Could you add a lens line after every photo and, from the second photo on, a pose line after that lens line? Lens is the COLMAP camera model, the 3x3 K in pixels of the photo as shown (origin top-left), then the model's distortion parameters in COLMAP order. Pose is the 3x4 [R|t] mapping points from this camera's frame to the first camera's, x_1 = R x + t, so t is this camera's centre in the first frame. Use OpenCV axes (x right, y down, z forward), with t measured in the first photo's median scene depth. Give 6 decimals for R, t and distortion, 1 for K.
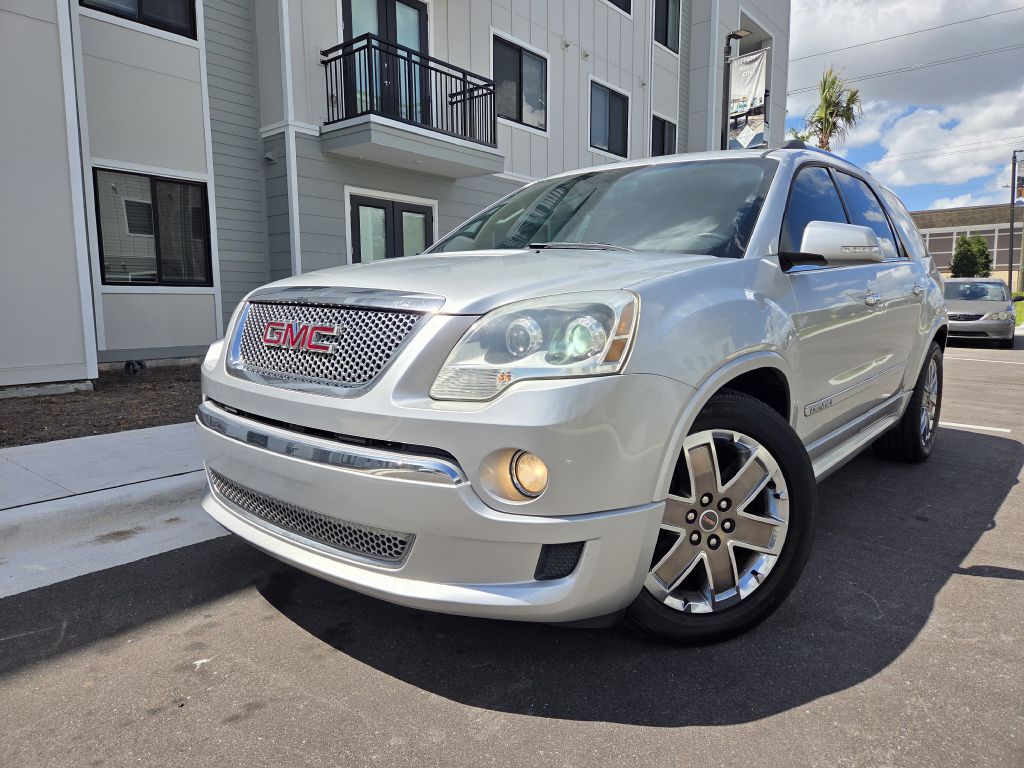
lens RADIAL K [[703.5, 0, 513.3], [0, 703.5, 404.5], [0, 0, 1]] dist [0.045221, -0.046868]
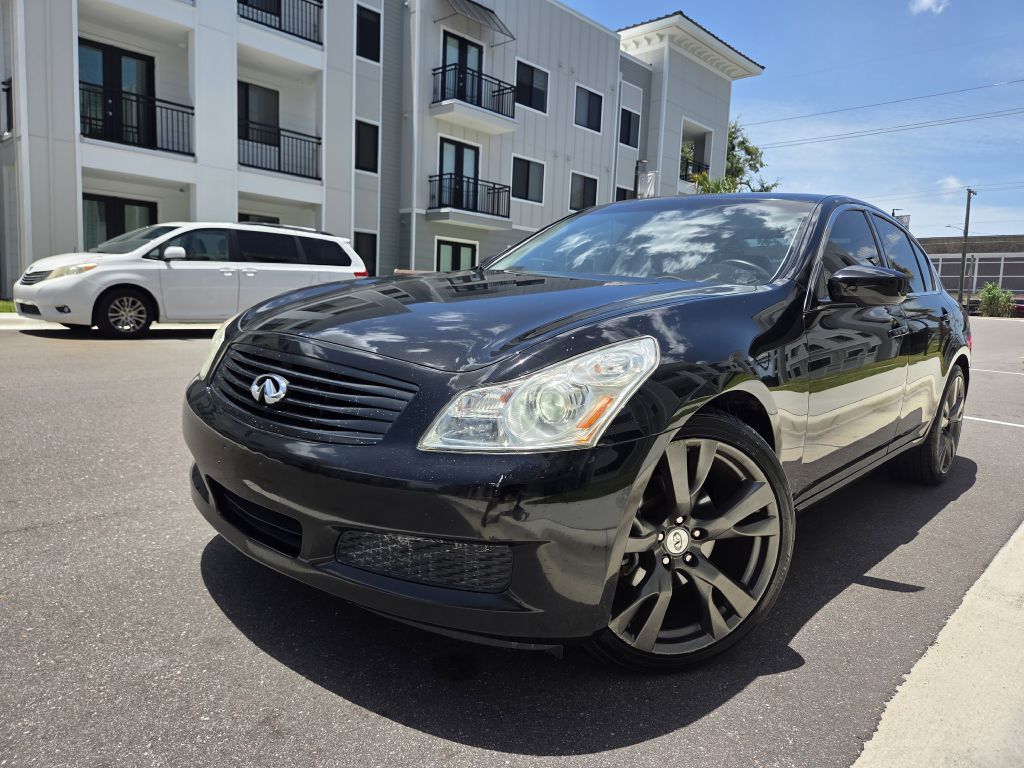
lens RADIAL K [[703.5, 0, 514.3], [0, 703.5, 394.2], [0, 0, 1]] dist [0.045221, -0.046868]
pose [[0.996048, 0.059421, -0.066010, 0.157010], [-0.060447, 0.998078, -0.013649, 0.169707], [0.065072, 0.017585, 0.997726, -1.020811]]
